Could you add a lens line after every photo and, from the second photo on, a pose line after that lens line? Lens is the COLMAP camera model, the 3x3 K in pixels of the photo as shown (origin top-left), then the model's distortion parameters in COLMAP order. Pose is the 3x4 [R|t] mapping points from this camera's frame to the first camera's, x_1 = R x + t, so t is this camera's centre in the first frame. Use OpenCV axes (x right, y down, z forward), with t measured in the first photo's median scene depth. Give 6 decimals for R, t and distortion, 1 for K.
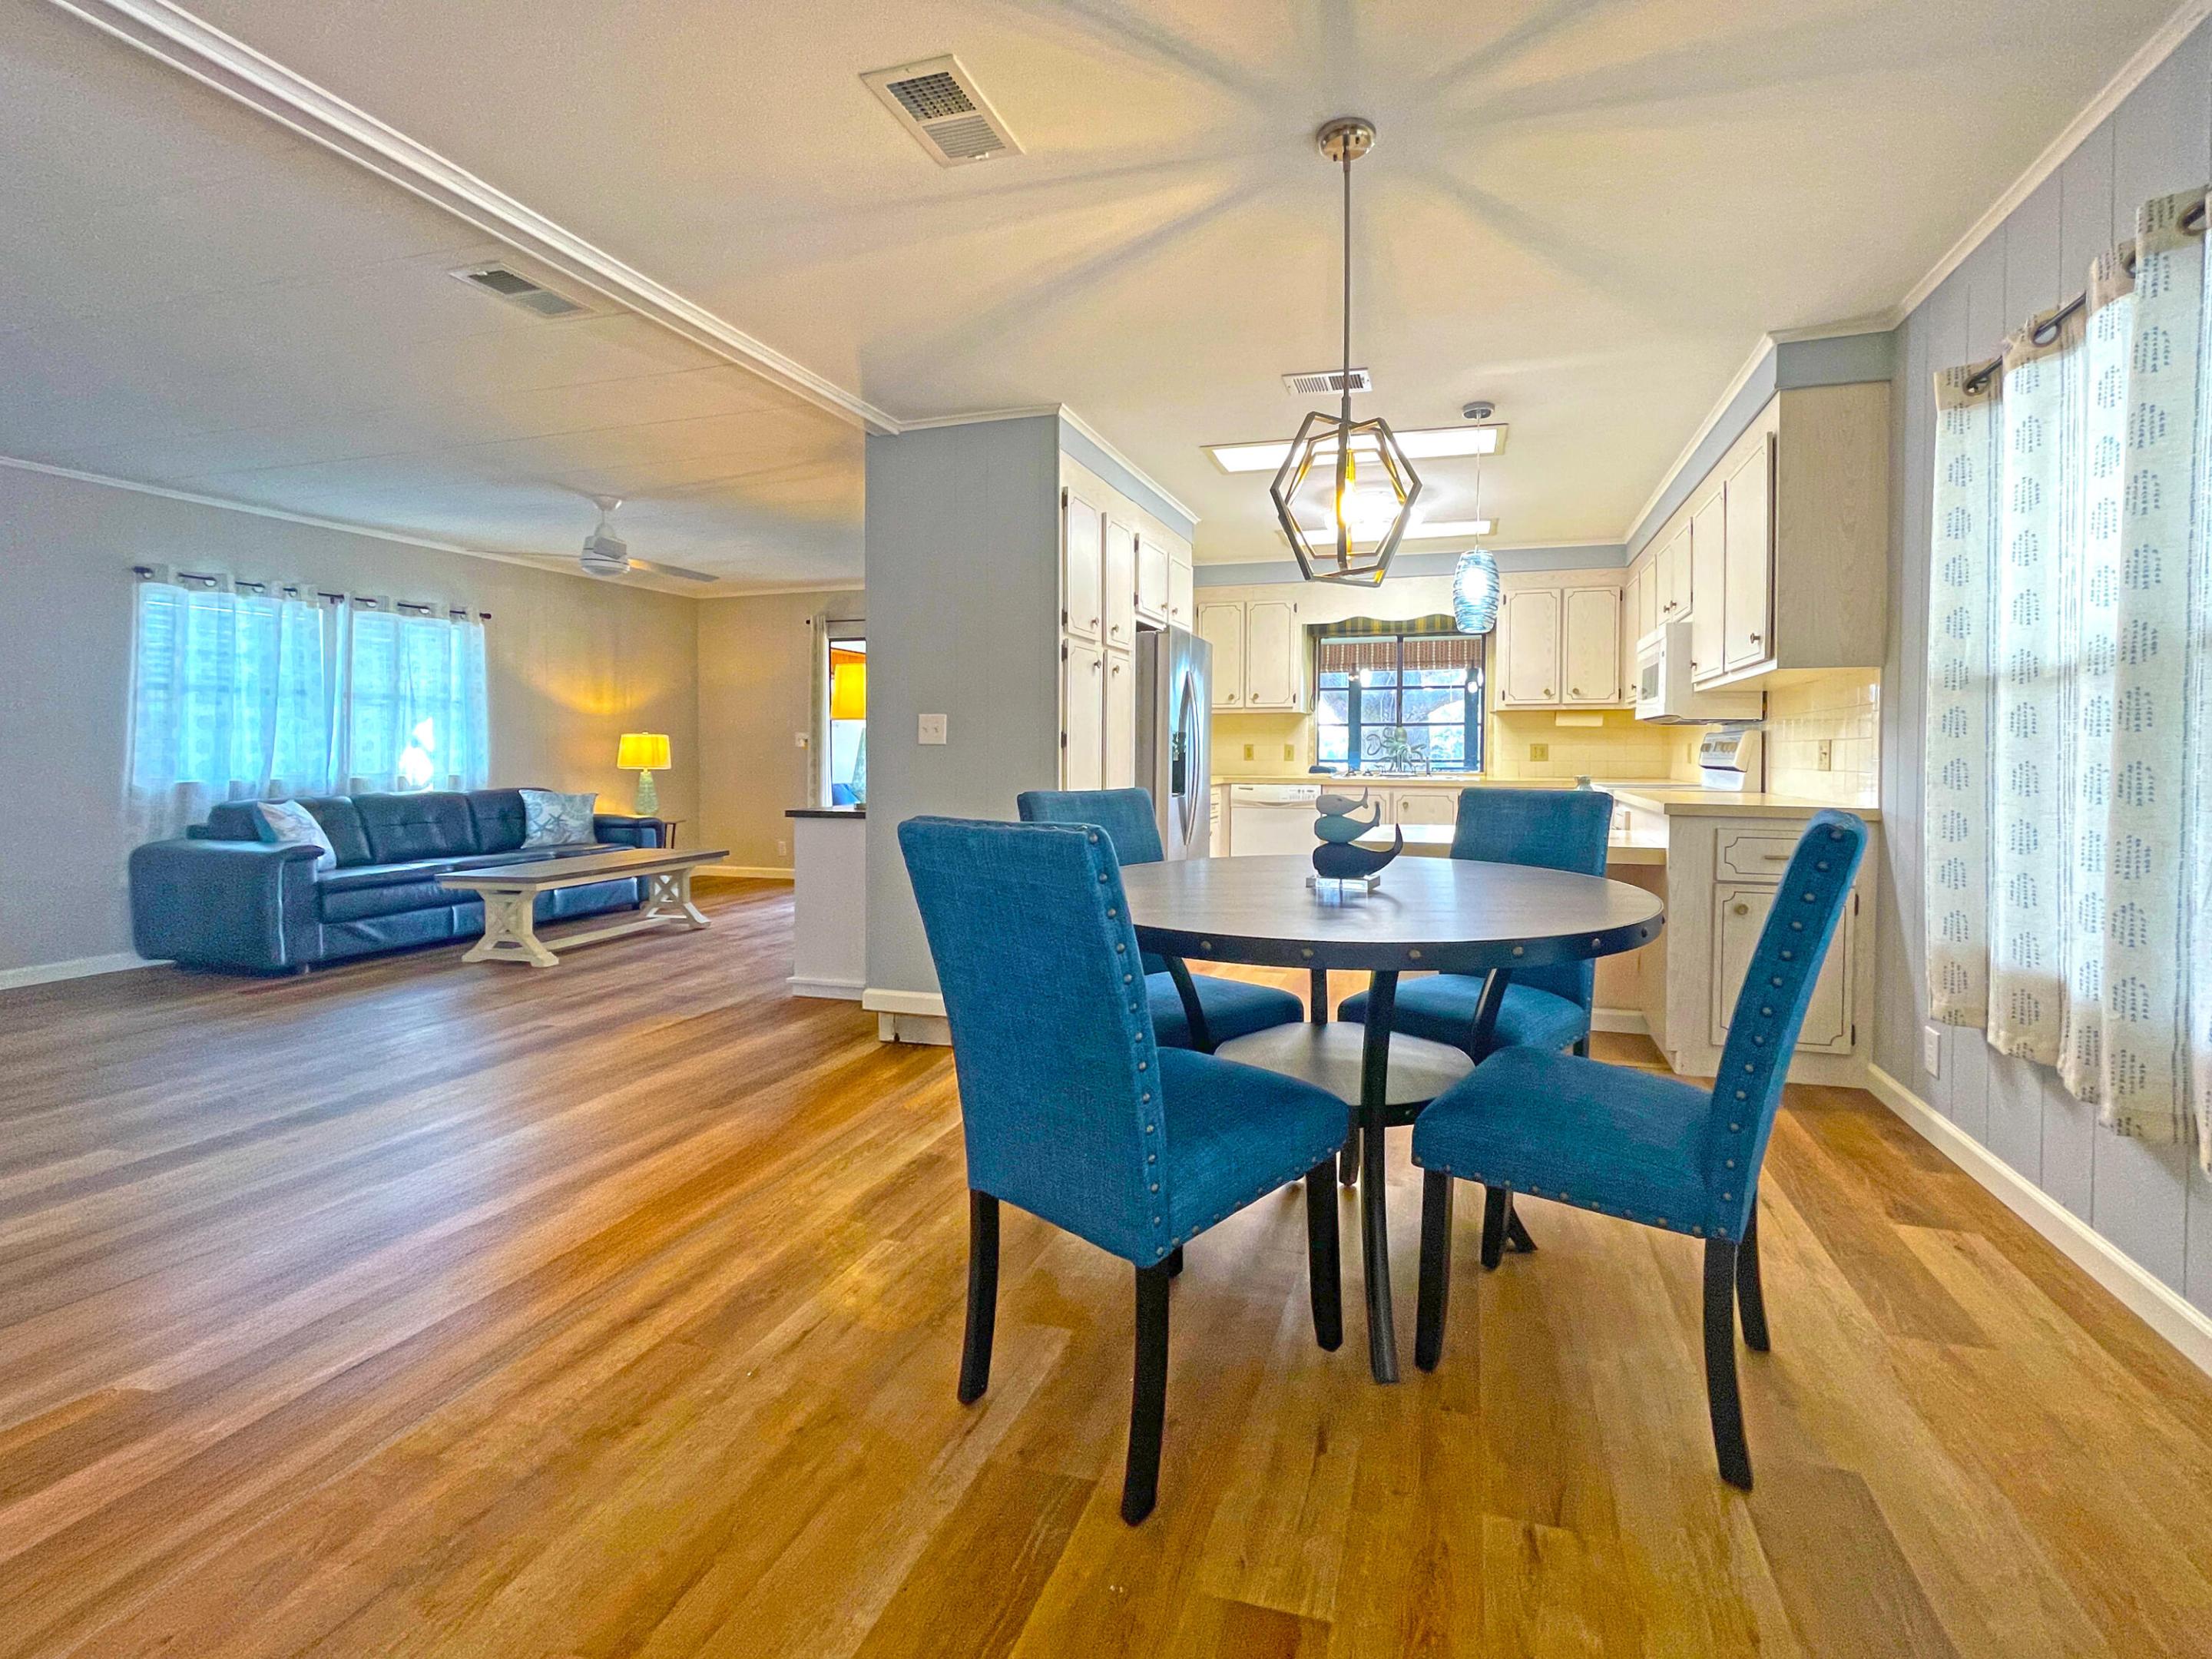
lens RADIAL K [[884.3, 0, 1201.1], [0, 884.3, 702.1], [0, 0, 1]] dist [-0.008176, 0.000028]
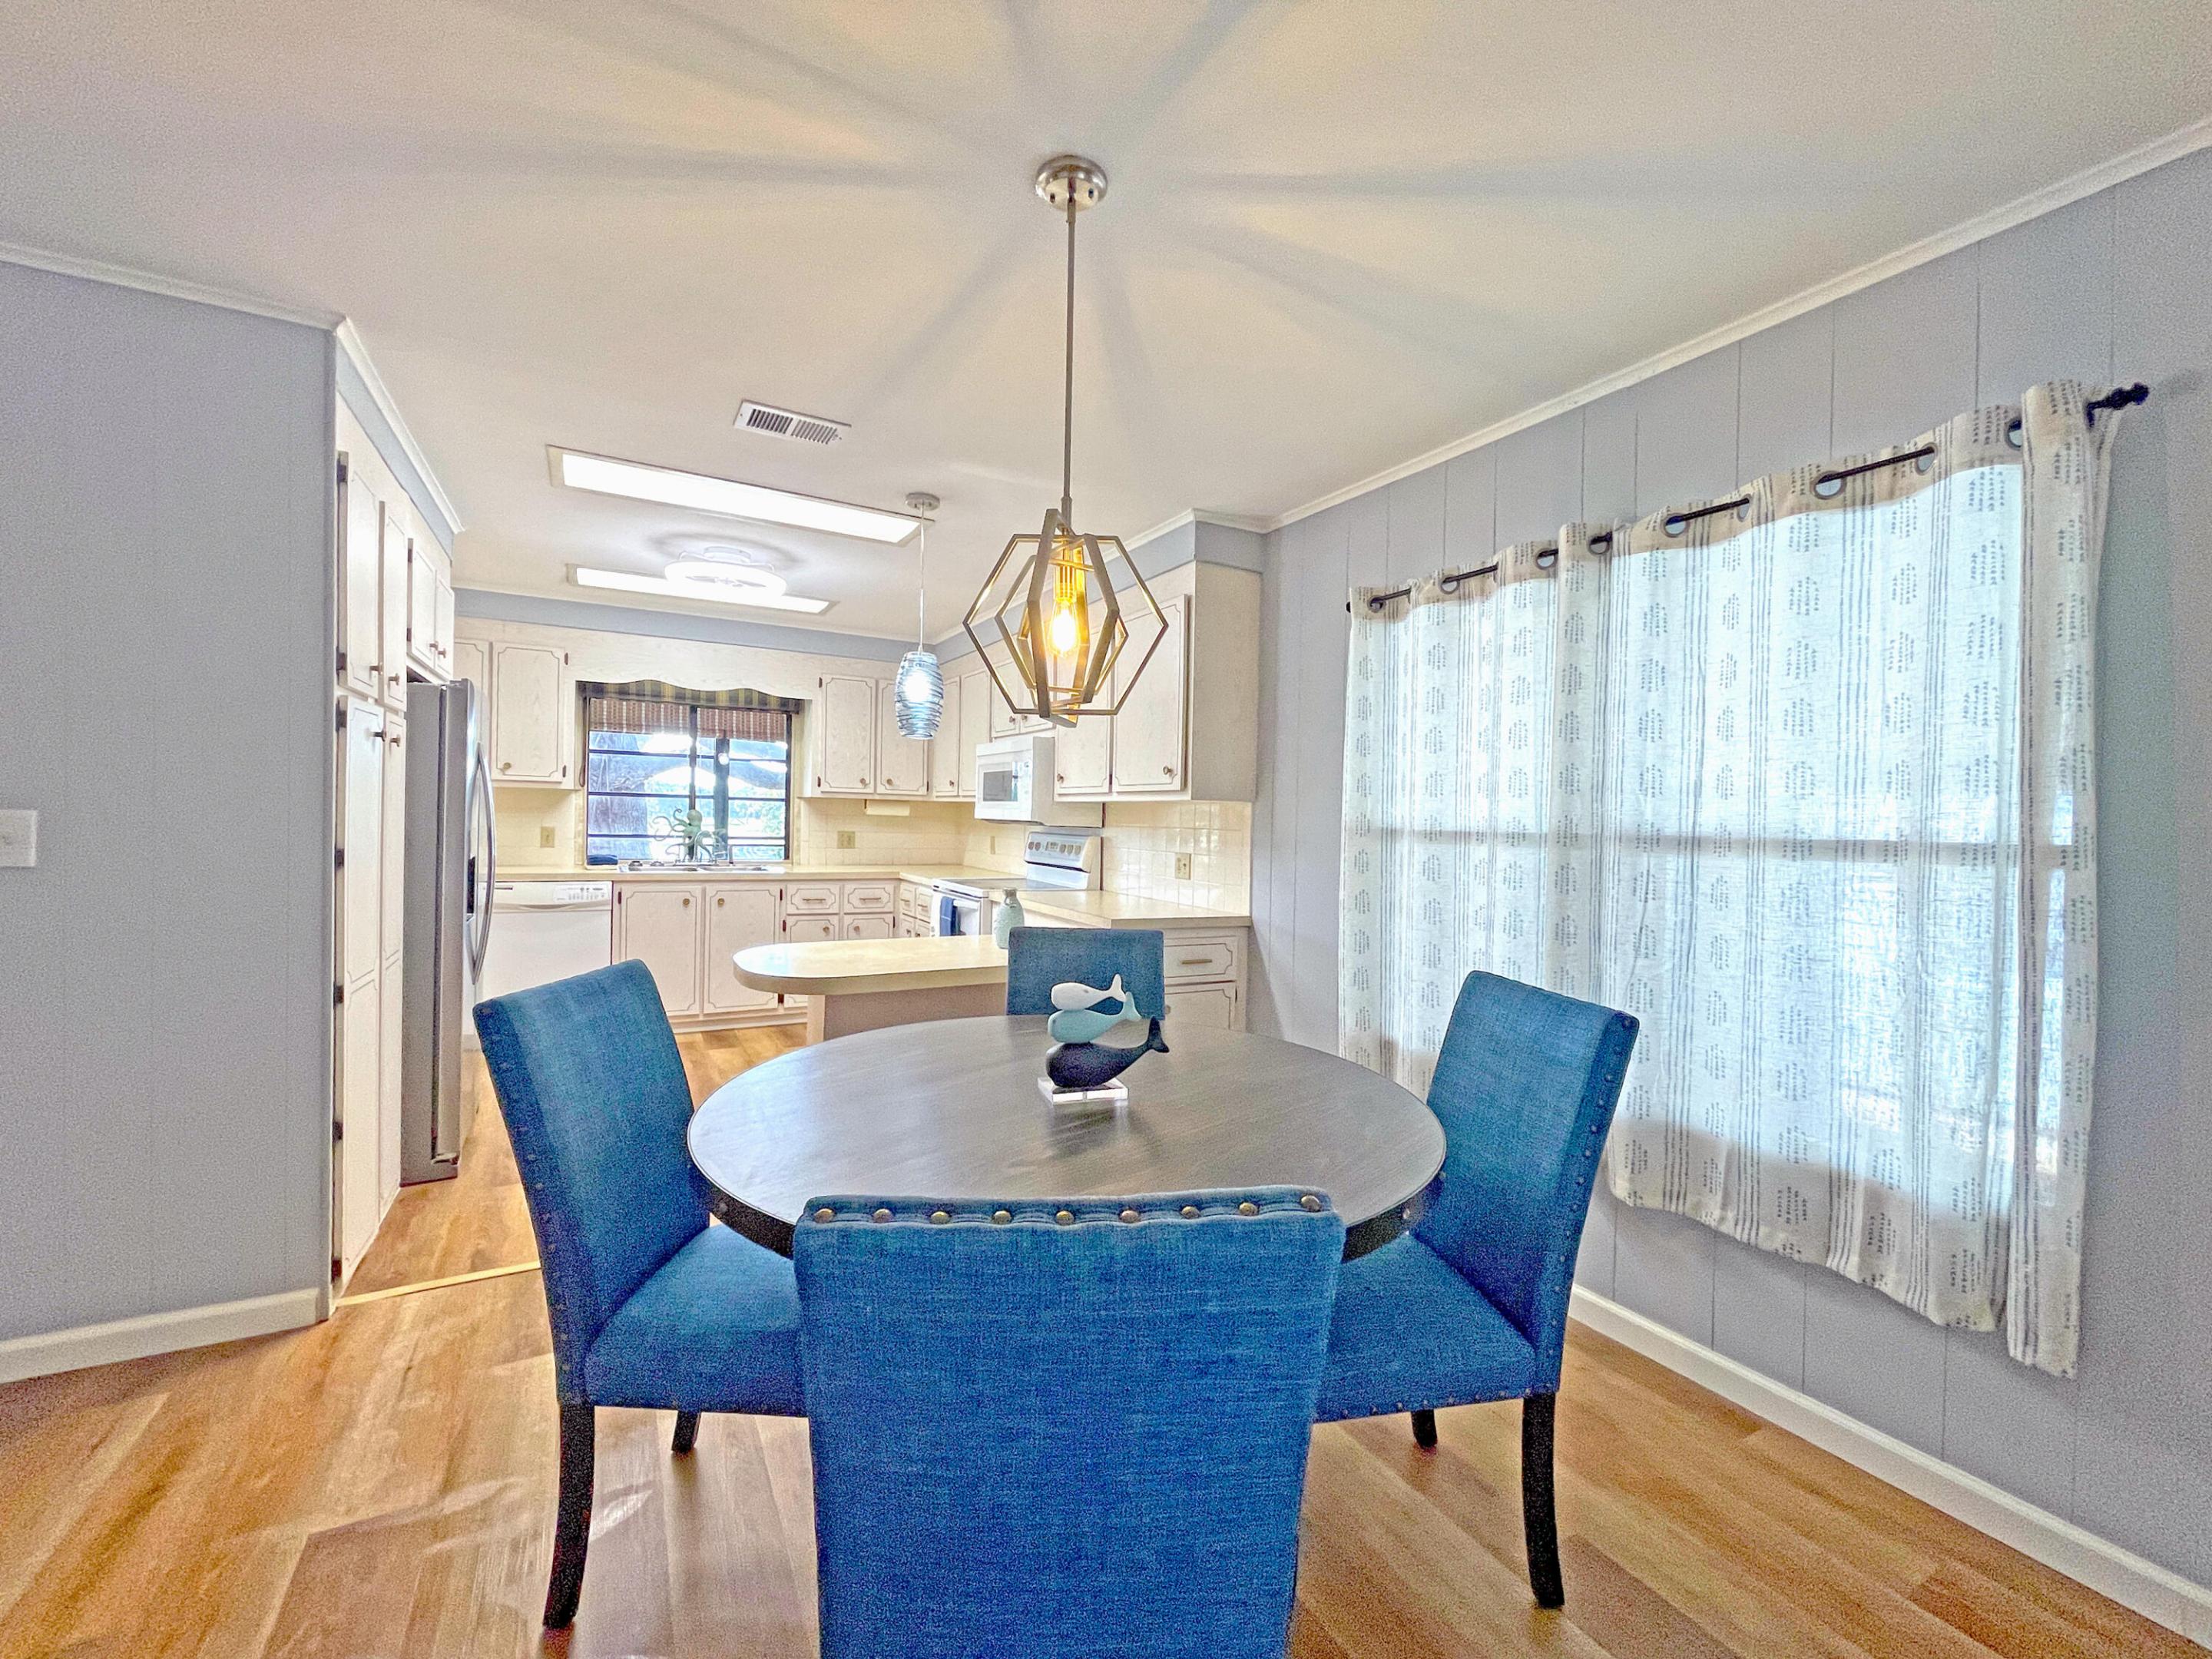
lens RADIAL K [[884.3, 0, 1109.3], [0, 884.3, 812.8], [0, 0, 1]] dist [-0.008176, 0.000028]
pose [[0.736447, 0.024793, 0.676041, -0.129208], [-0.055644, 0.998162, 0.024010, -0.025240], [-0.674203, -0.055300, 0.736473, 0.119965]]
